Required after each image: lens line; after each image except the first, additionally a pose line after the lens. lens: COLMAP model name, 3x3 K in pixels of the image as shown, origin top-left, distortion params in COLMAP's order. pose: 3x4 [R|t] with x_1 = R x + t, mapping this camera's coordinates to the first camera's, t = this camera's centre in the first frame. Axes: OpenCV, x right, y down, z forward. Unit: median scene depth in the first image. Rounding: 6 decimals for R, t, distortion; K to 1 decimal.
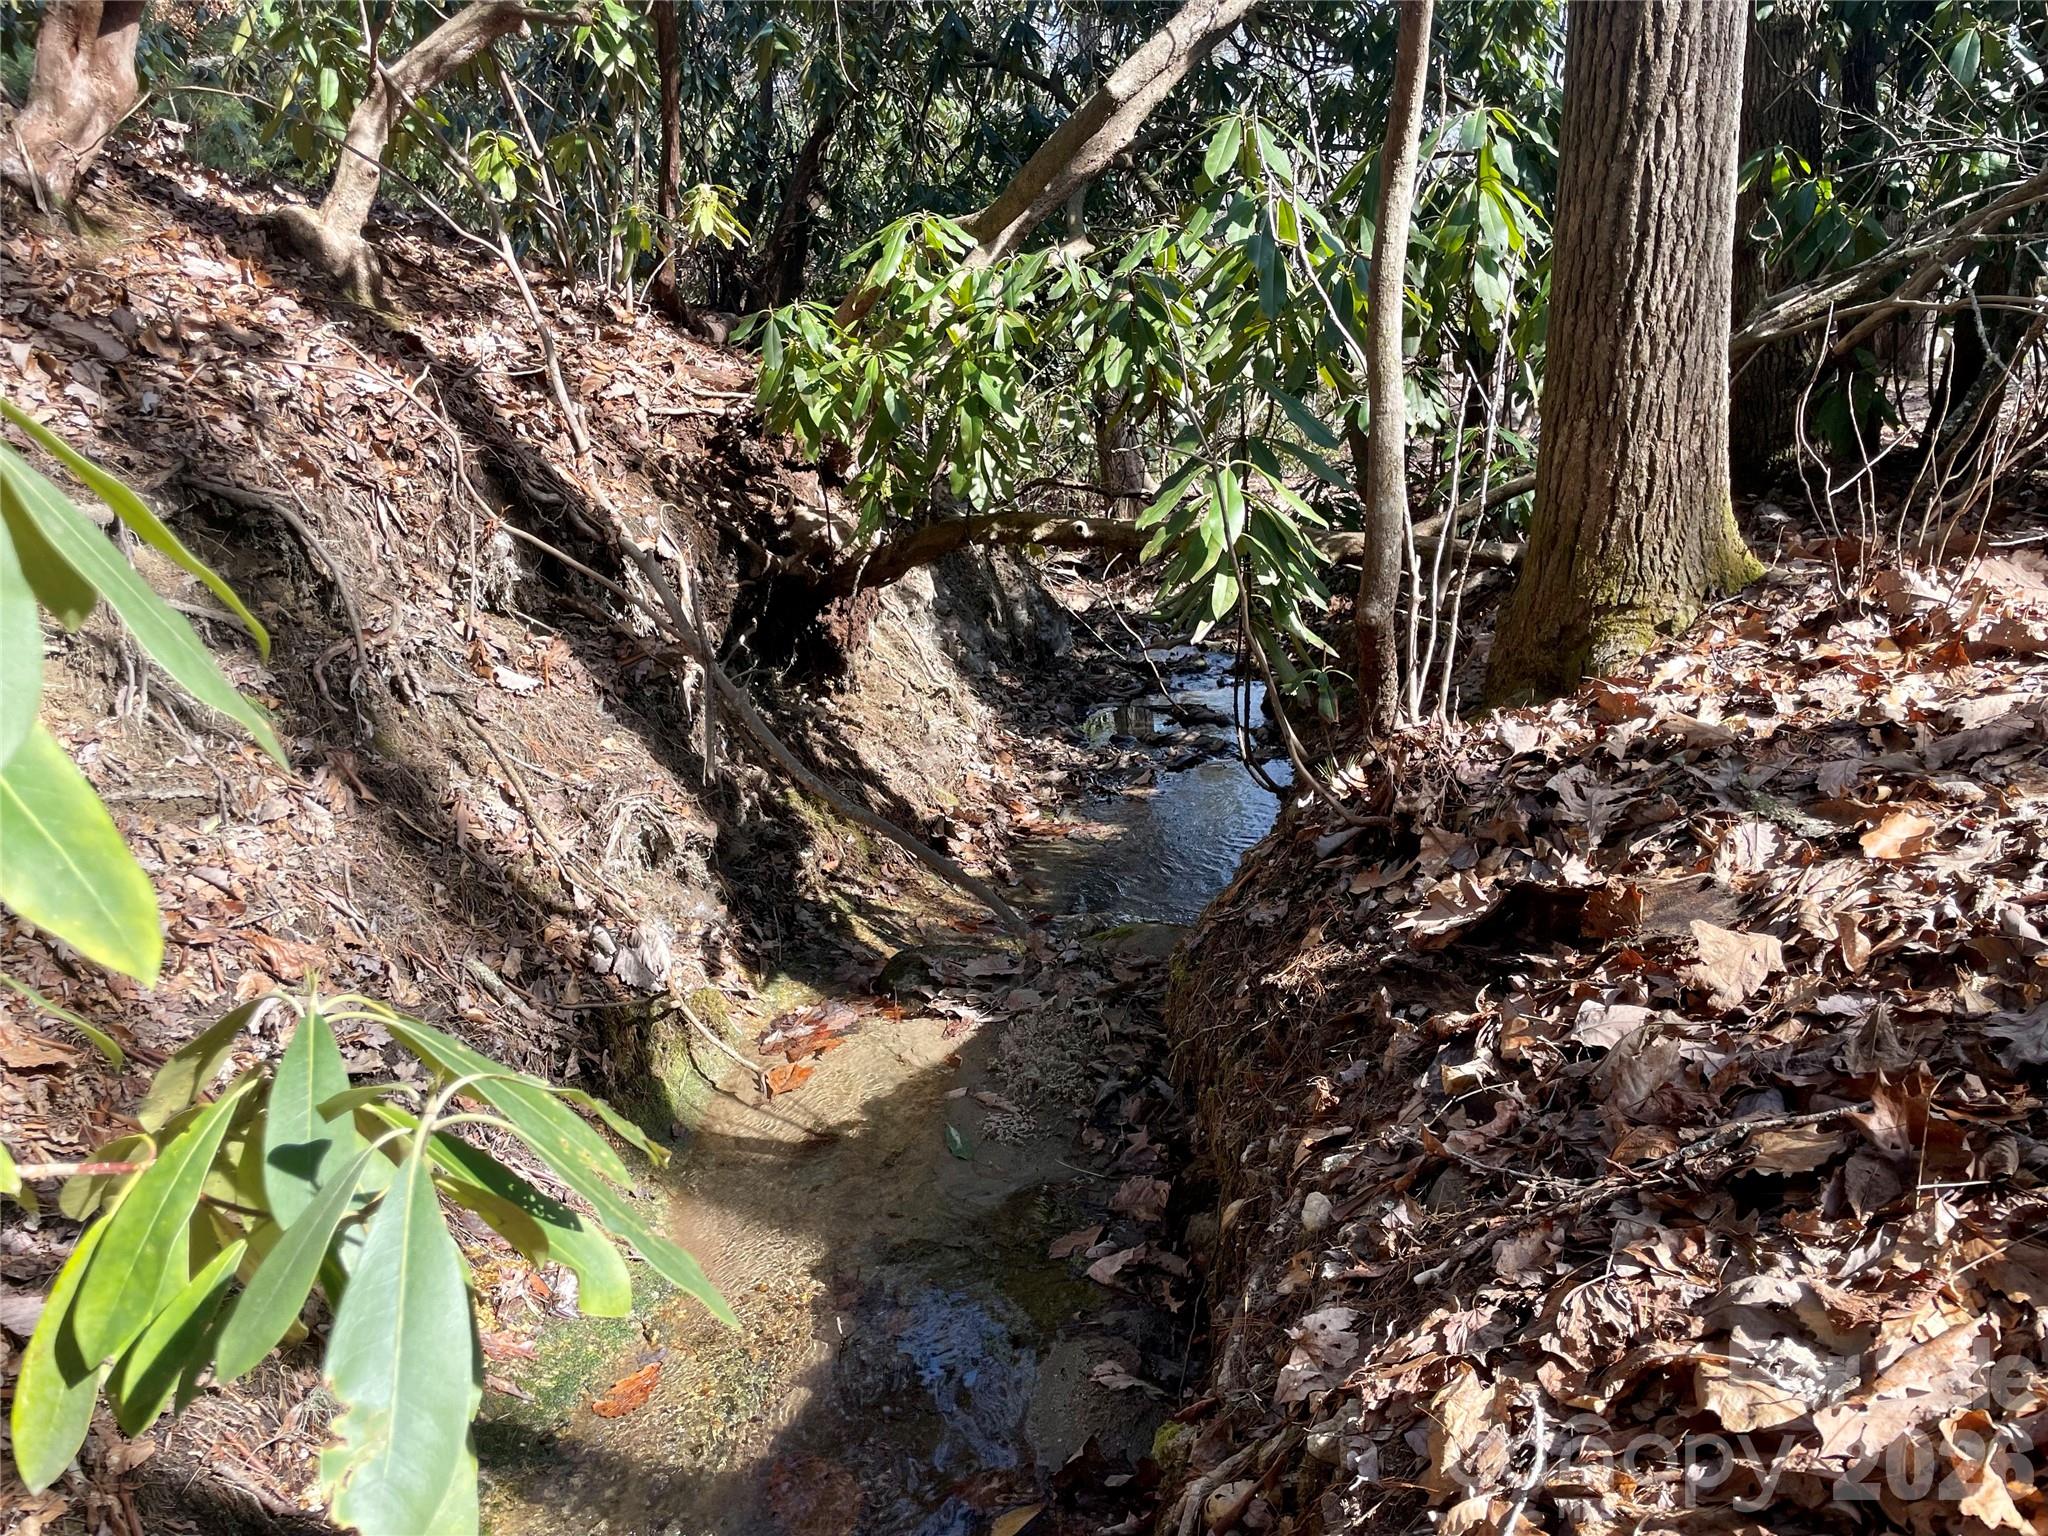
lens RADIAL K [[1557.1, 0, 1020.8], [0, 1557.1, 764.2], [0, 0, 1]] dist [0.056460, -0.086776]
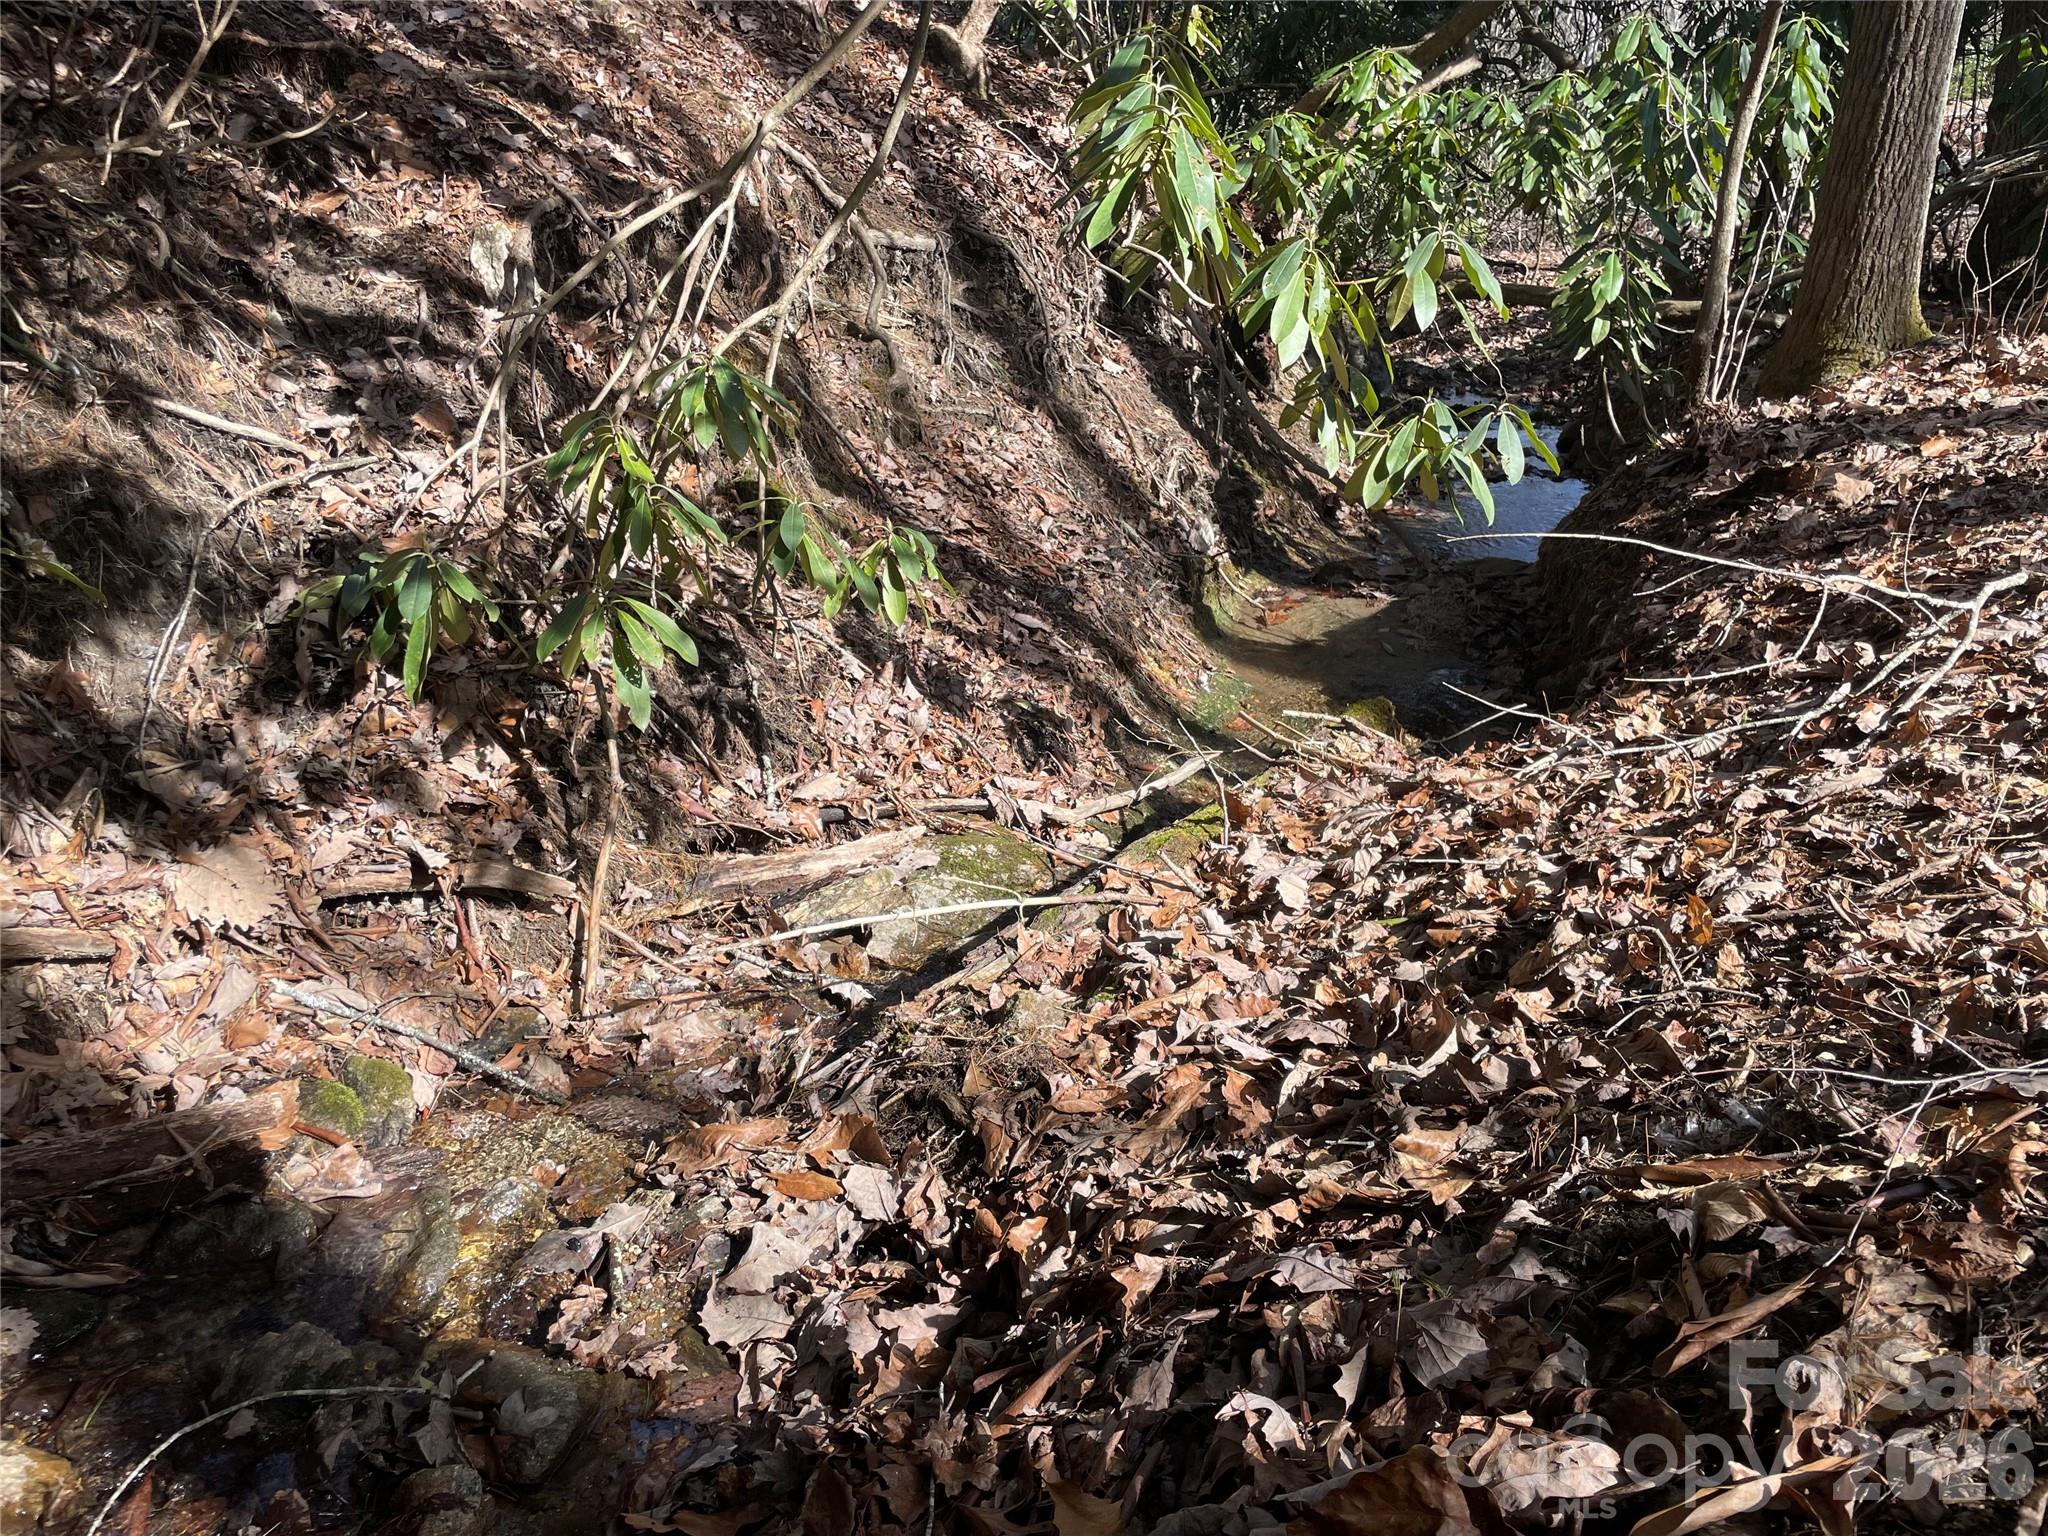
lens RADIAL K [[1557.1, 0, 1013.2], [0, 1557.1, 782.6], [0, 0, 1]] dist [0.056460, -0.086776]
pose [[0.988156, 0.098530, -0.117642, -0.243160], [-0.078661, 0.983489, 0.162979, 0.141230], [0.131758, -0.151795, 0.979591, -0.801773]]
